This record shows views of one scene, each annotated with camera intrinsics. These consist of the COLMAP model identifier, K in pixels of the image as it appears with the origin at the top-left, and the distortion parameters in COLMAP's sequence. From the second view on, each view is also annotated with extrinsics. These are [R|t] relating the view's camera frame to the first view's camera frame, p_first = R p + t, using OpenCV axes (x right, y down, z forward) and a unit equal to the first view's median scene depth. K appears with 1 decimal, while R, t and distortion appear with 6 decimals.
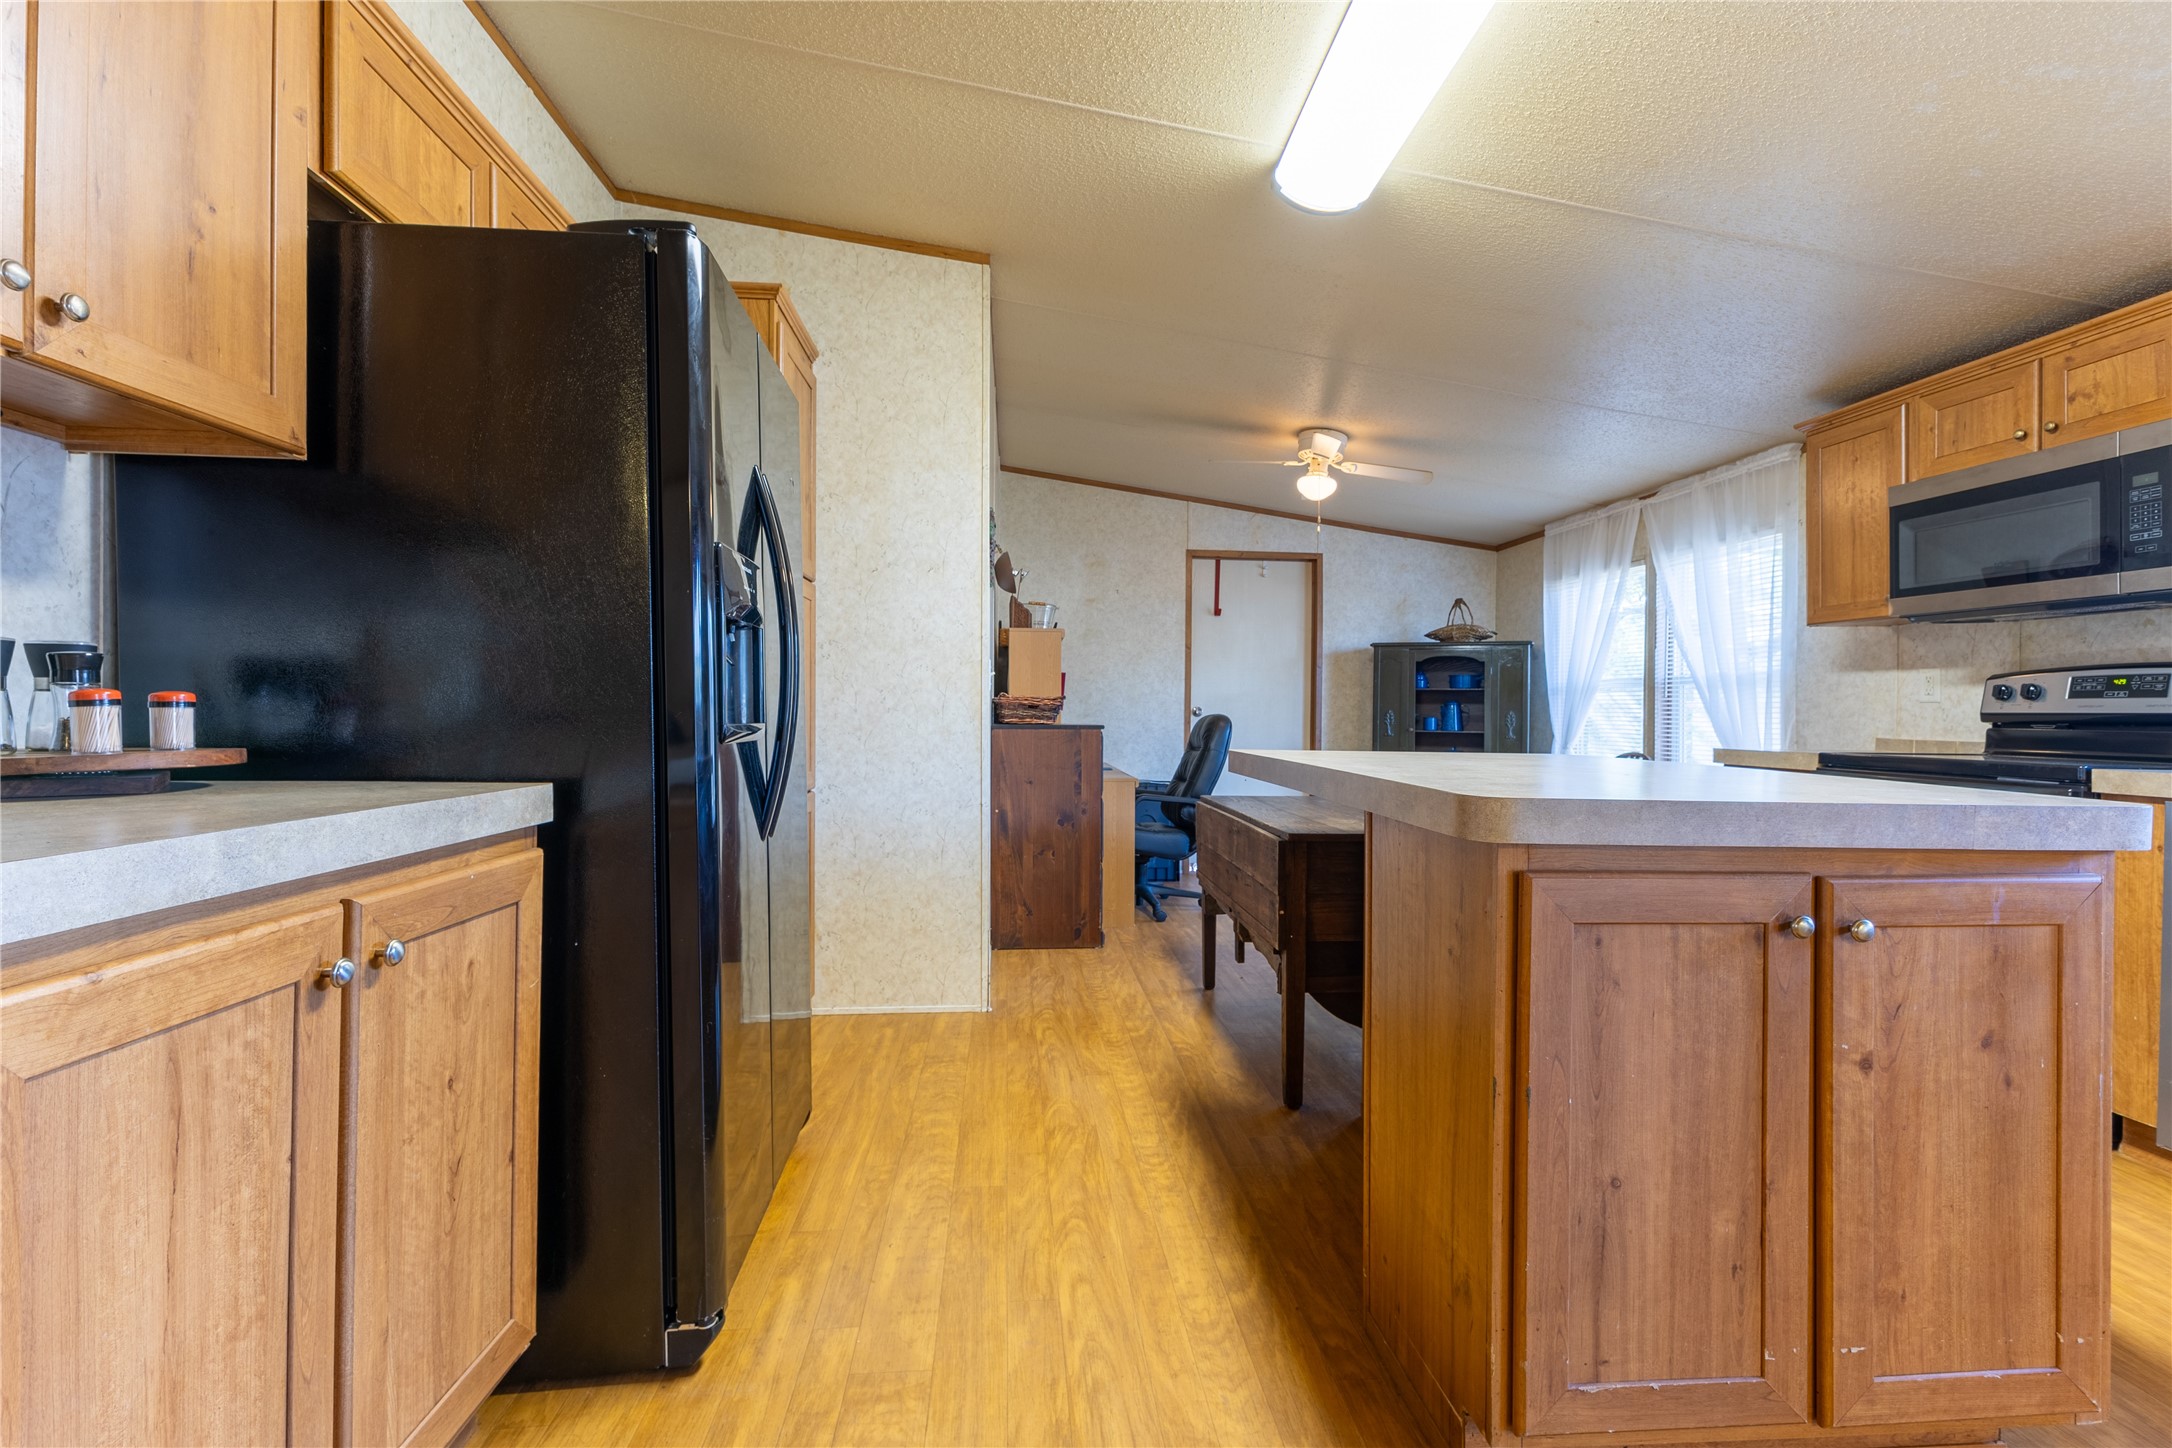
lens RADIAL K [[952.8, 0, 1087.5], [0, 952.8, 717.1], [0, 0, 1]] dist [0.009237, -0.001298]
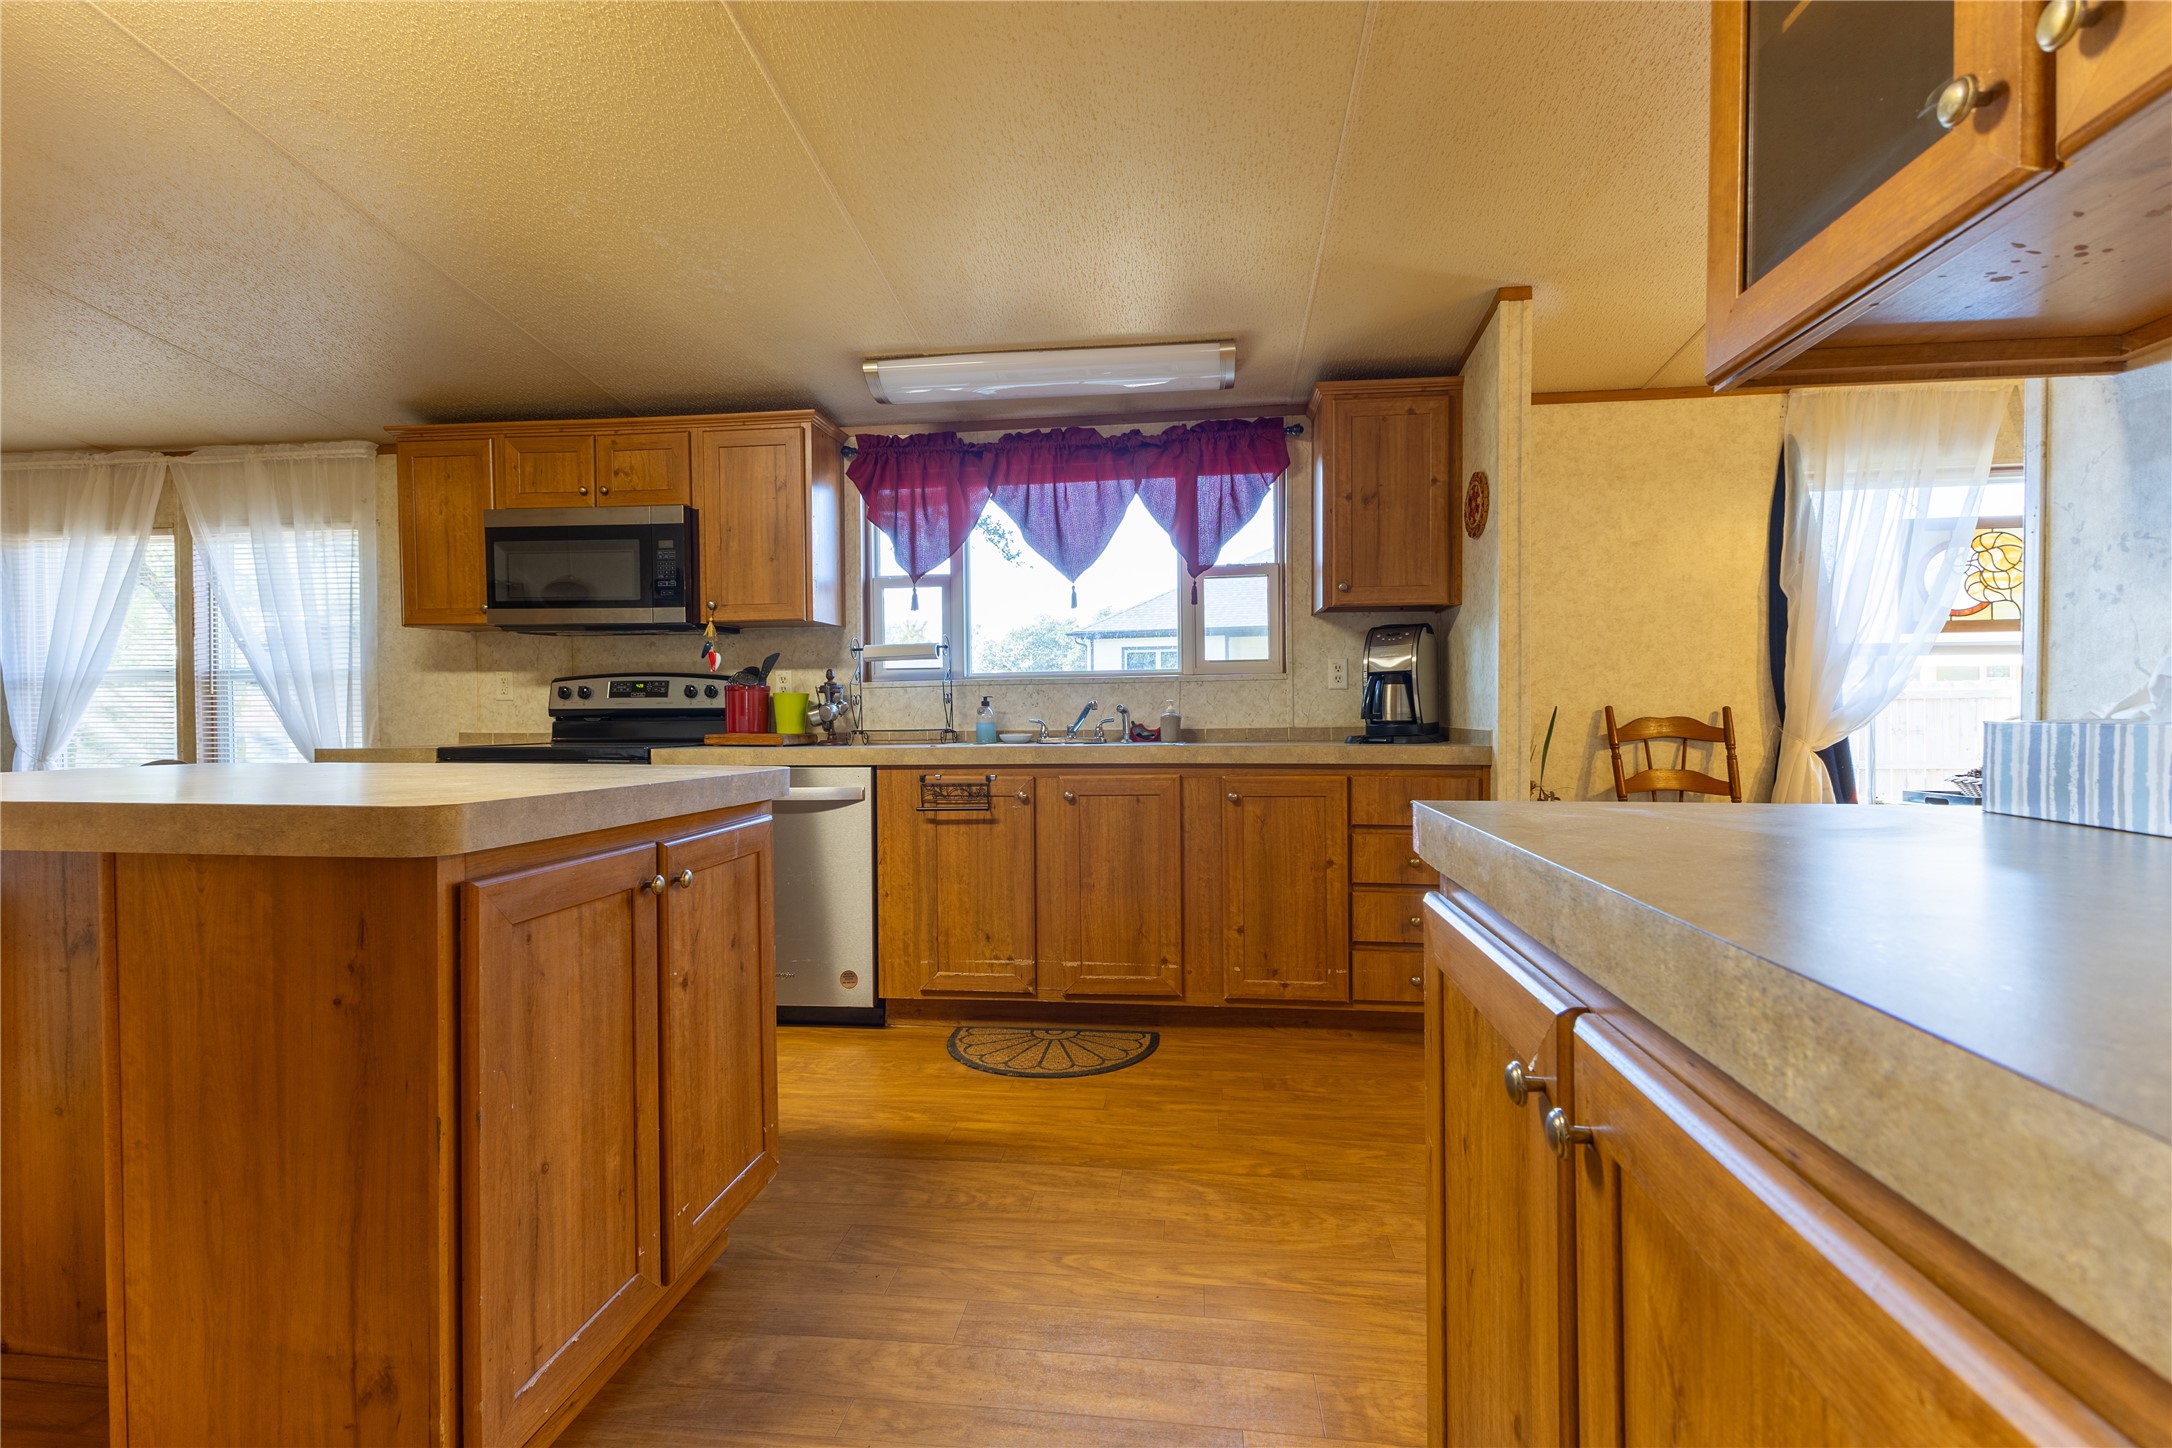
lens RADIAL K [[952.8, 0, 1087.5], [0, 952.8, 717.1], [0, 0, 1]] dist [0.009237, -0.001298]
pose [[0.198838, -0.015902, 0.979903, -0.164297], [0.013813, 0.999815, 0.013422, -0.001404], [-0.979935, 0.010867, 0.199020, 0.108851]]
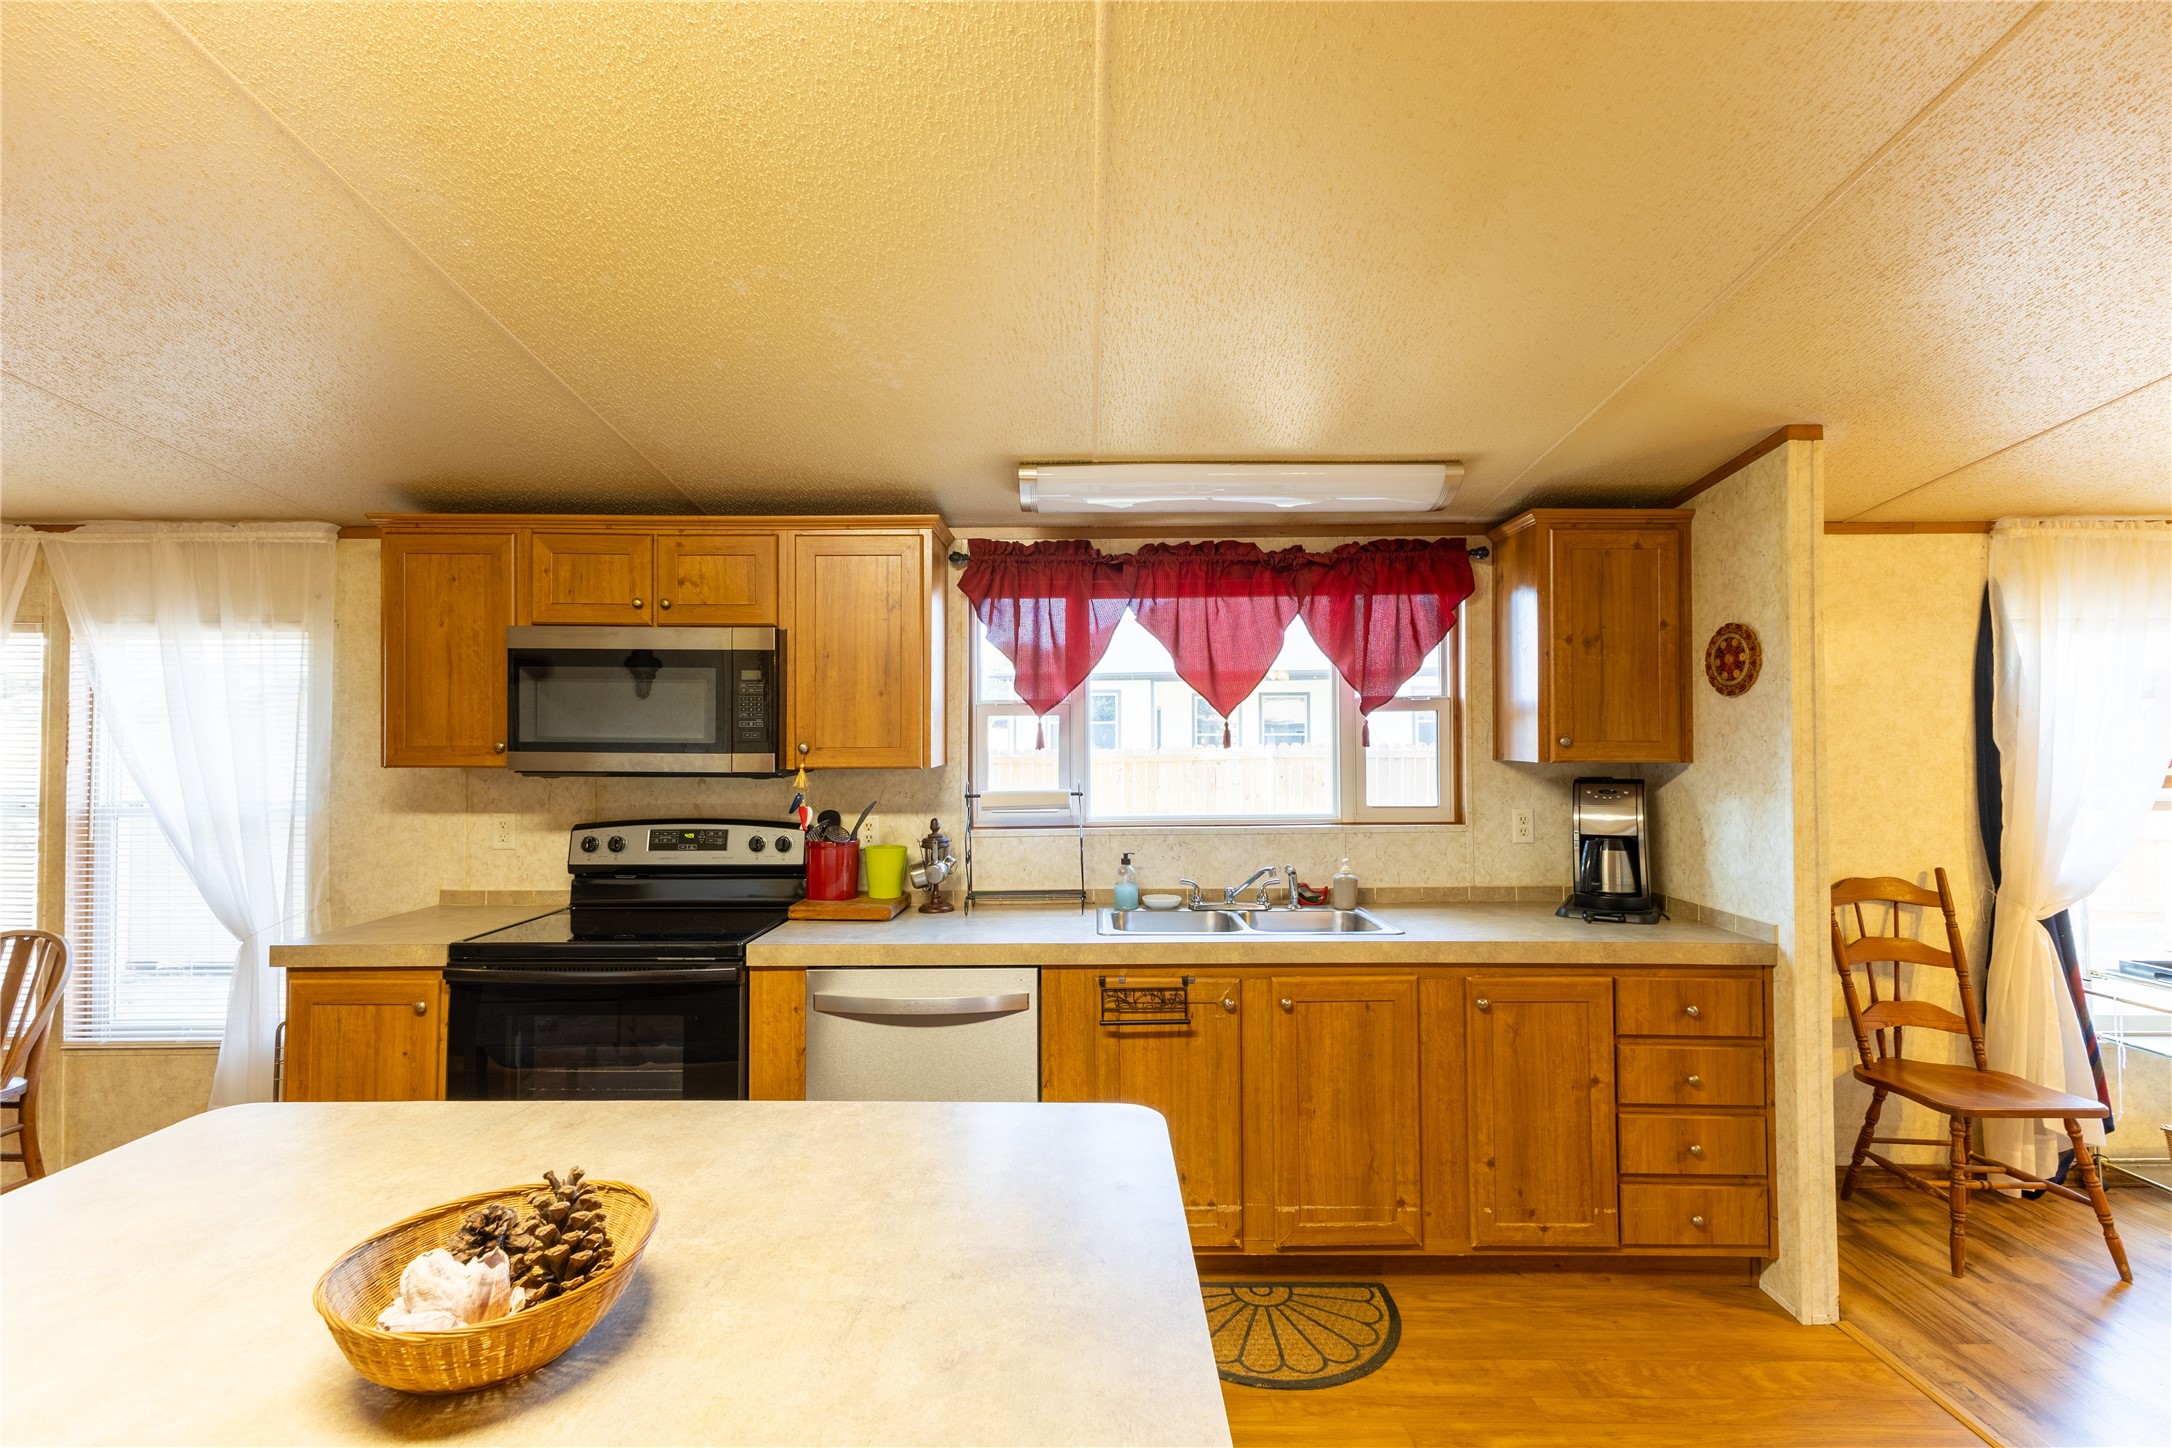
lens RADIAL K [[952.8, 0, 1087.5], [0, 952.8, 717.1], [0, 0, 1]] dist [0.009237, -0.001298]
pose [[0.082133, 0.013988, 0.996523, 0.000041], [0.008061, 0.999859, -0.014699, -0.176414], [-0.996589, 0.009241, 0.082008, 0.504814]]
